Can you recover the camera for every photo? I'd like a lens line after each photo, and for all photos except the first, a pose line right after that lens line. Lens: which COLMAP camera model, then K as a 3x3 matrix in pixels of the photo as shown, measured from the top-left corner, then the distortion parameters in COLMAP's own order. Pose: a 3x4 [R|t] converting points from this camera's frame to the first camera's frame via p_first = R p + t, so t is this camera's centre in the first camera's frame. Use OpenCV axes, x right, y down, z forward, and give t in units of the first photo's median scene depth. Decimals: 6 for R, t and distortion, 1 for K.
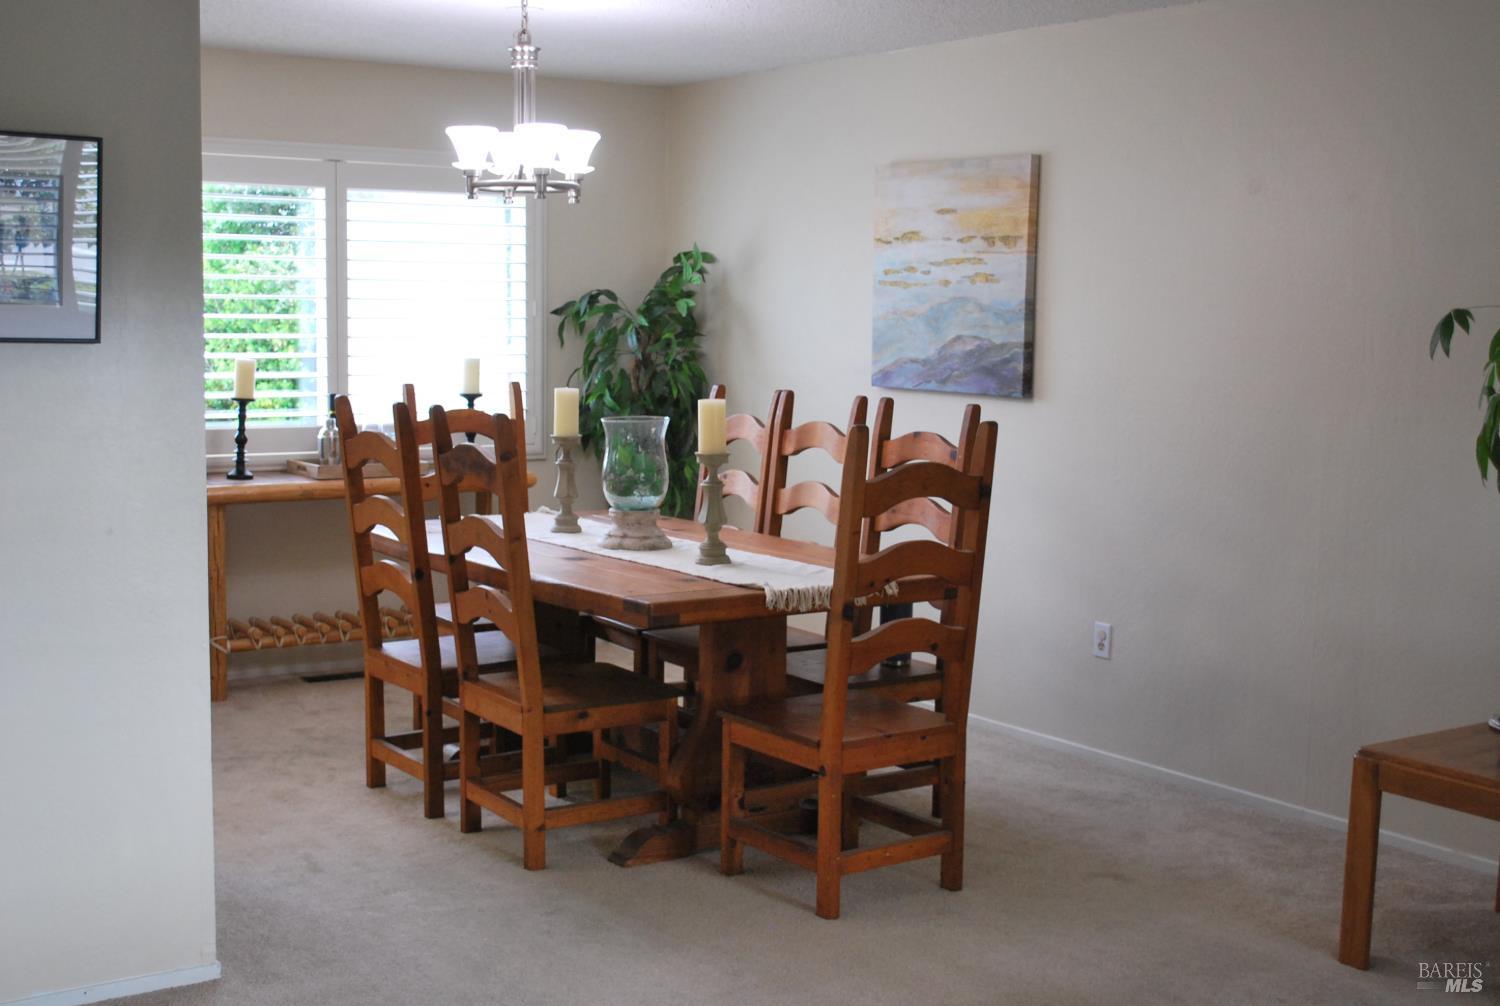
lens RADIAL K [[1917.5, 0, 750.0], [0, 1917.5, 503.0], [0, 0, 1]] dist [-0.019707, -0.033289]
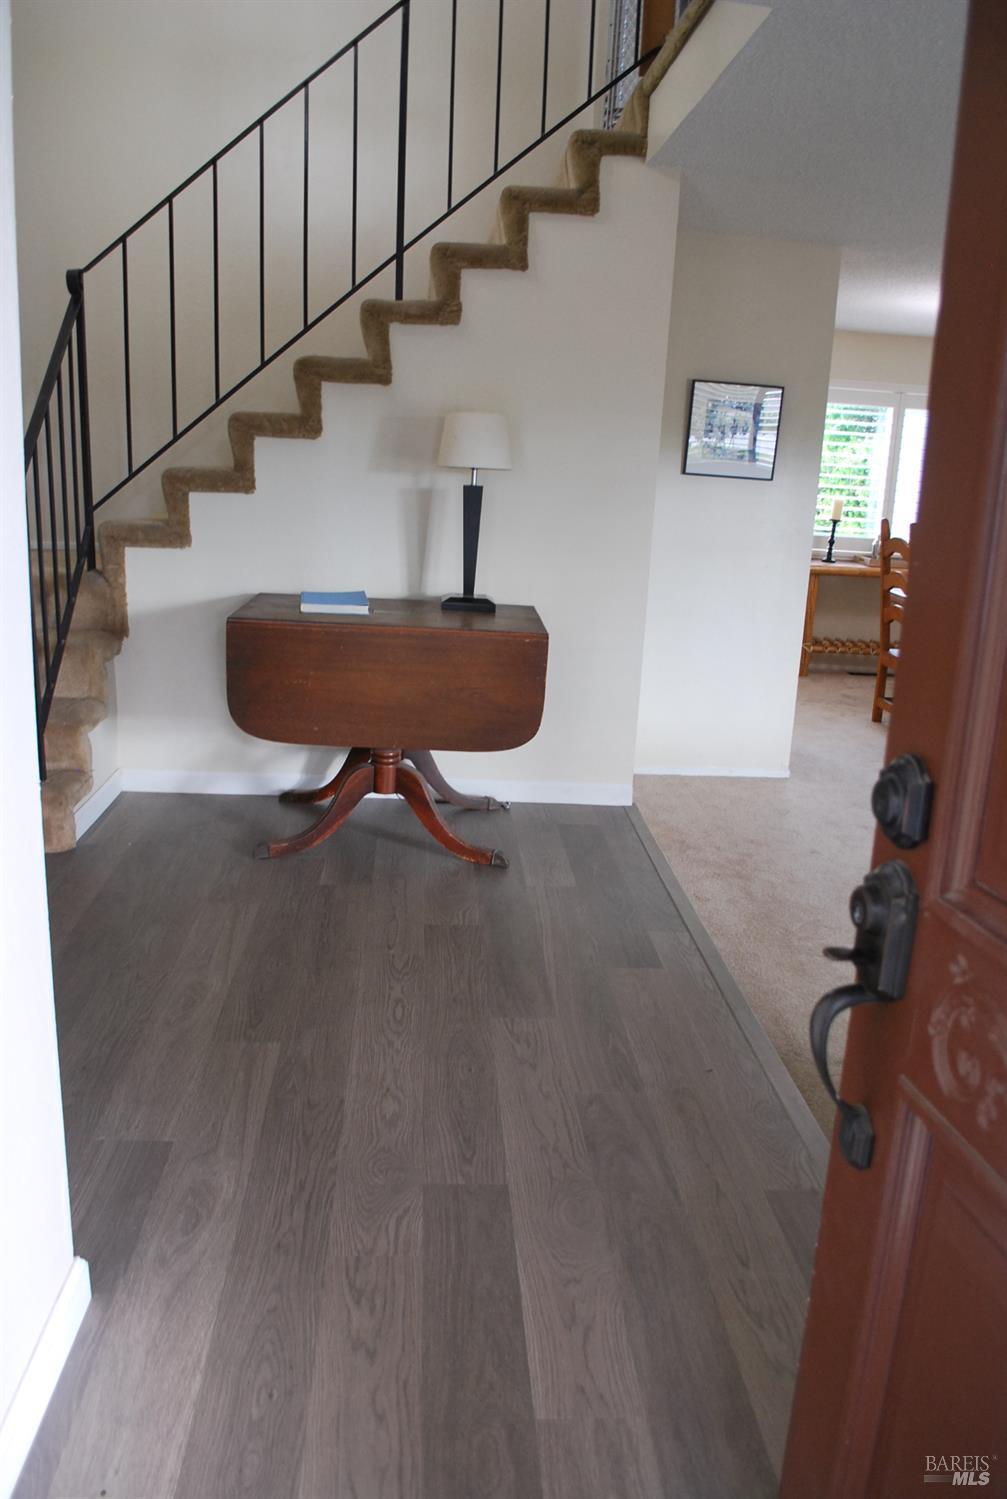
lens RADIAL K [[1174.4, 0, 503.5], [0, 1174.4, 749.5], [0, 0, 1]] dist [-0.082415, 0.007535]
pose [[0.858520, 0.153936, -0.489129, 0.051229], [-0.090231, 0.984344, 0.151413, 0.024479], [0.504779, -0.085856, 0.858968, -0.173470]]
